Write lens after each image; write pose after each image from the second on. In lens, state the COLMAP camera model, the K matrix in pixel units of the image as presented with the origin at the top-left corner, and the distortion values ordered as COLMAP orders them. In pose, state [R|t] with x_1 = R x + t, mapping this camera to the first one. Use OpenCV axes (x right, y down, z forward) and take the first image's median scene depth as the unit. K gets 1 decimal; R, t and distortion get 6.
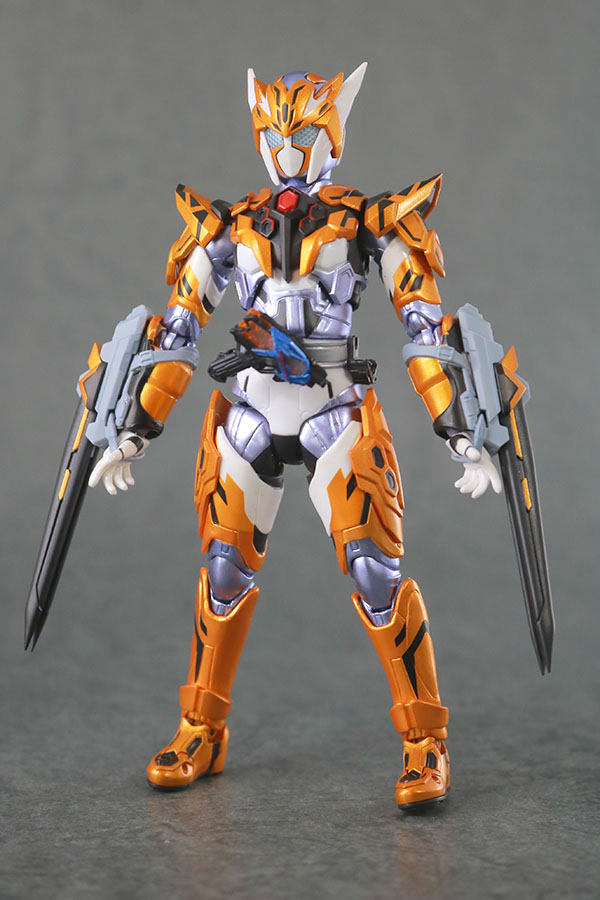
lens RADIAL K [[1781.2, 0, 305.1], [0, 1781.2, 450.6], [0, 0, 1]] dist [-0.011335, 0.000000]
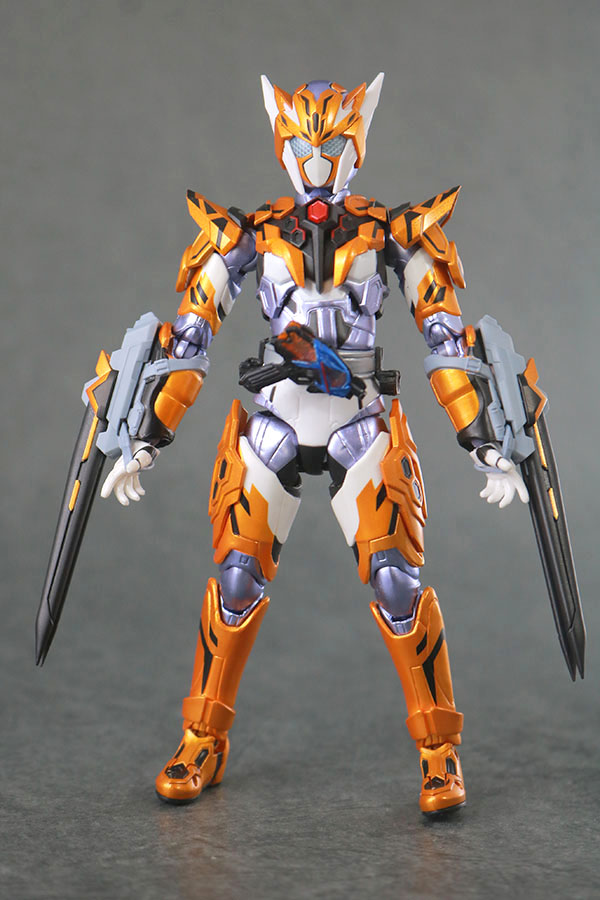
lens RADIAL K [[1781.2, 0, 302.8], [0, 1781.2, 449.5], [0, 0, 1]] dist [-0.011335, 0.000000]
pose [[0.988034, -0.002153, 0.154223, -0.170010], [0.000706, 0.999955, 0.009441, -0.015949], [-0.154237, -0.009220, 0.987991, 0.014796]]
